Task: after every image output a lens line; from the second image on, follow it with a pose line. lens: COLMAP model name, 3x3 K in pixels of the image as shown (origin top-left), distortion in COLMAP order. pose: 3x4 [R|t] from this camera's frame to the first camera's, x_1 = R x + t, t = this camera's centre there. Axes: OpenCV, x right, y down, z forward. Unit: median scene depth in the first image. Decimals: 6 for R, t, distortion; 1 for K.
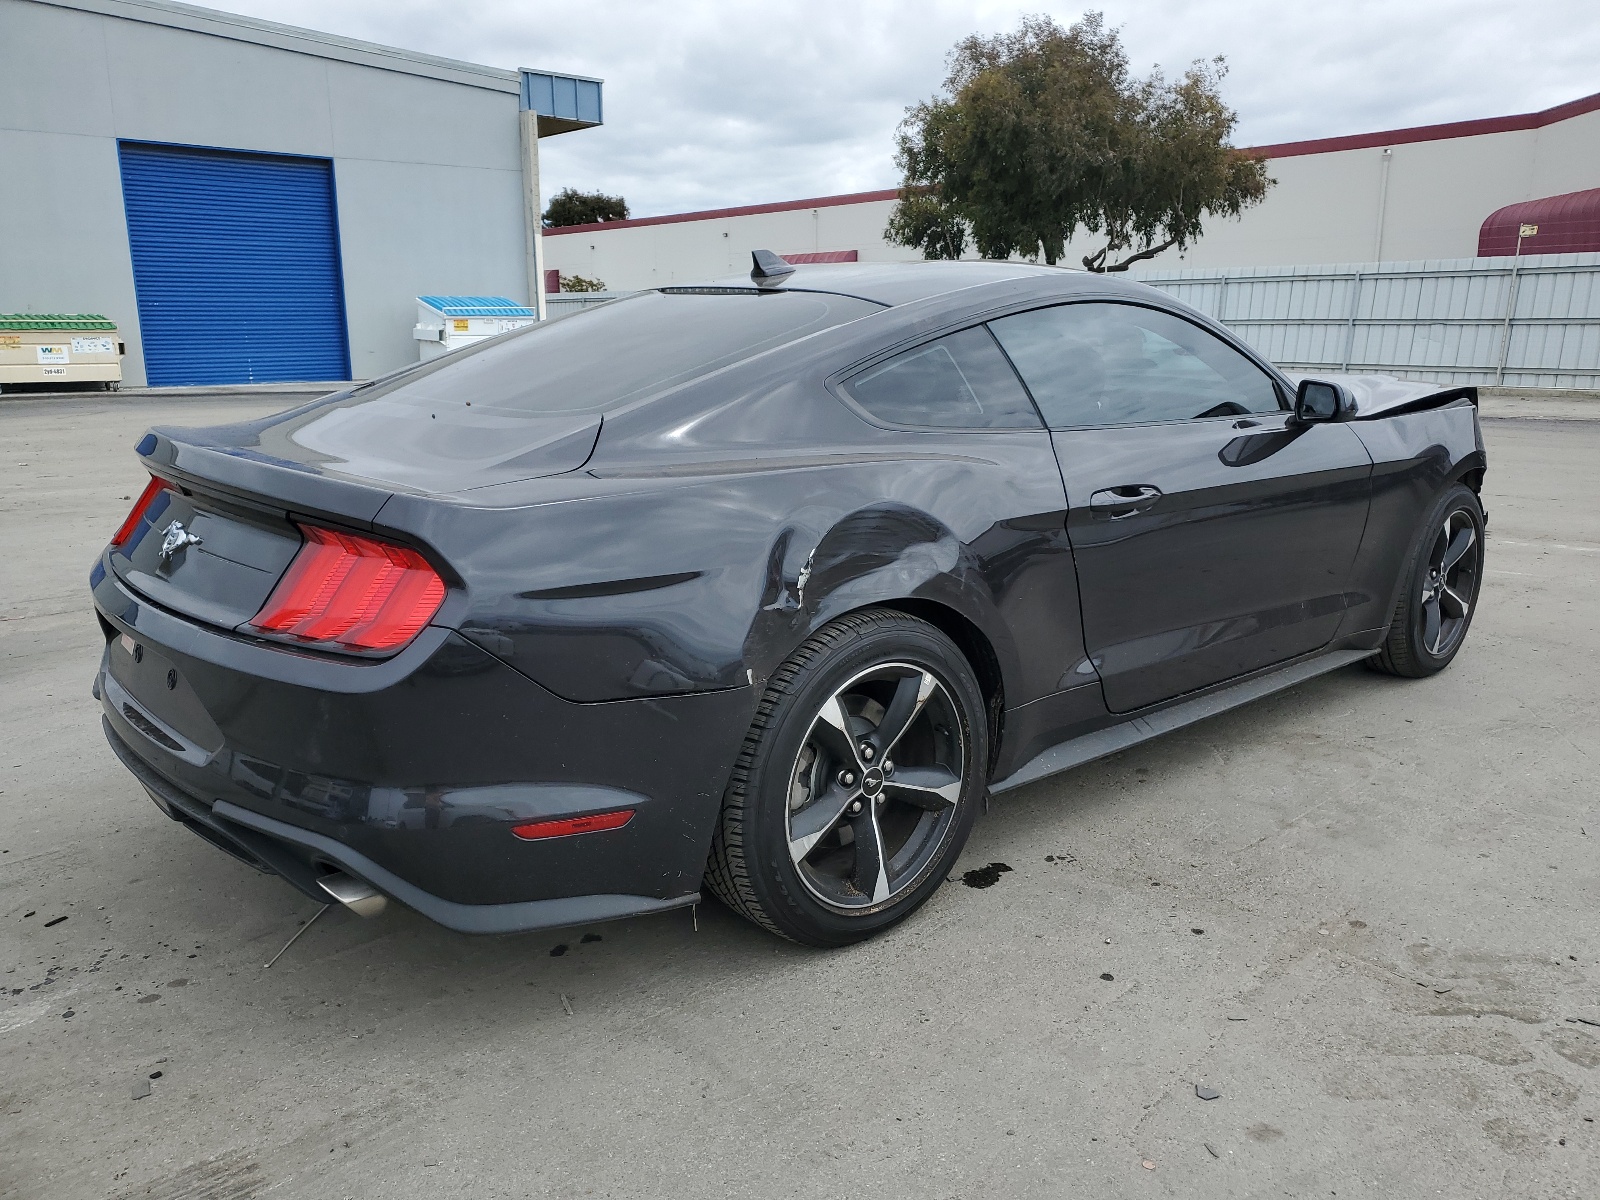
lens RADIAL K [[1202.8, 0, 800.0], [0, 1202.8, 600.0], [0, 0, 1]] dist [0.003697, 0.005668]
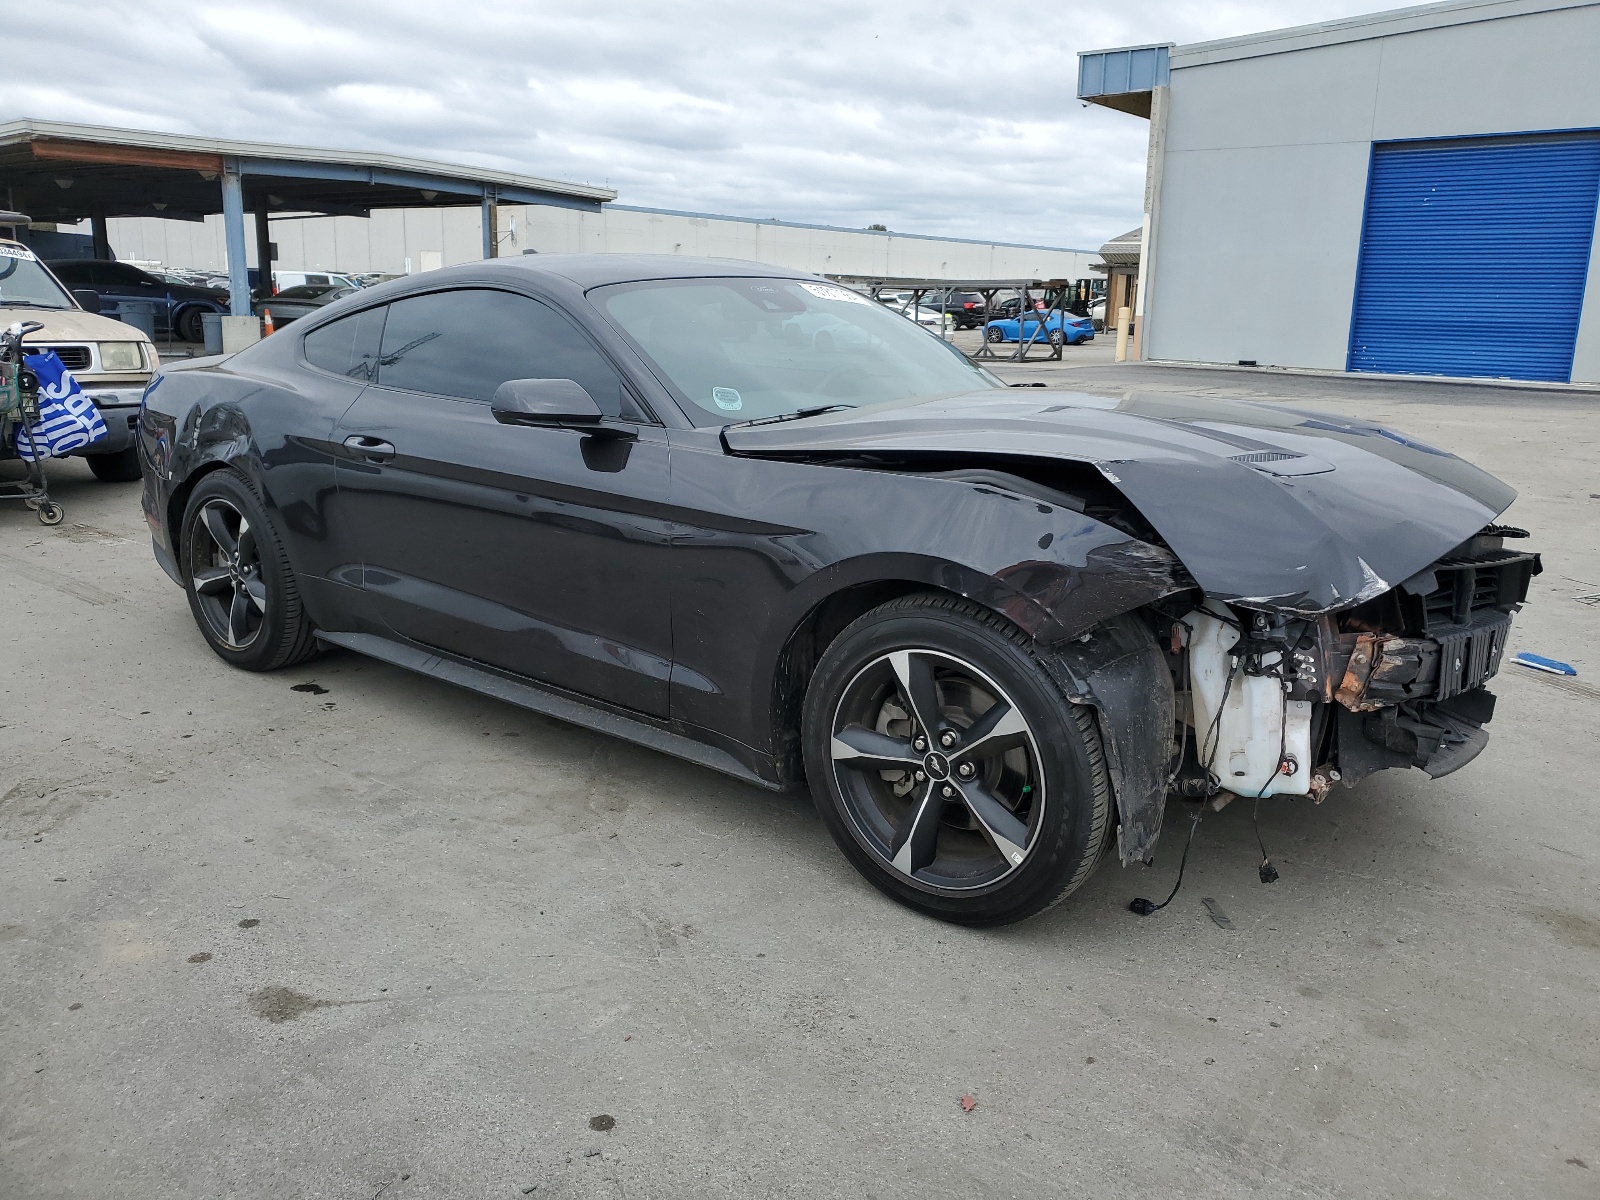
lens RADIAL K [[1202.8, 0, 800.0], [0, 1202.8, 600.0], [0, 0, 1]] dist [0.003697, 0.005668]
pose [[0.199353, 0.239022, -0.950330, 0.169602], [-0.239472, 0.952275, 0.189277, -0.029205], [0.950217, 0.189844, 0.247078, 0.126667]]
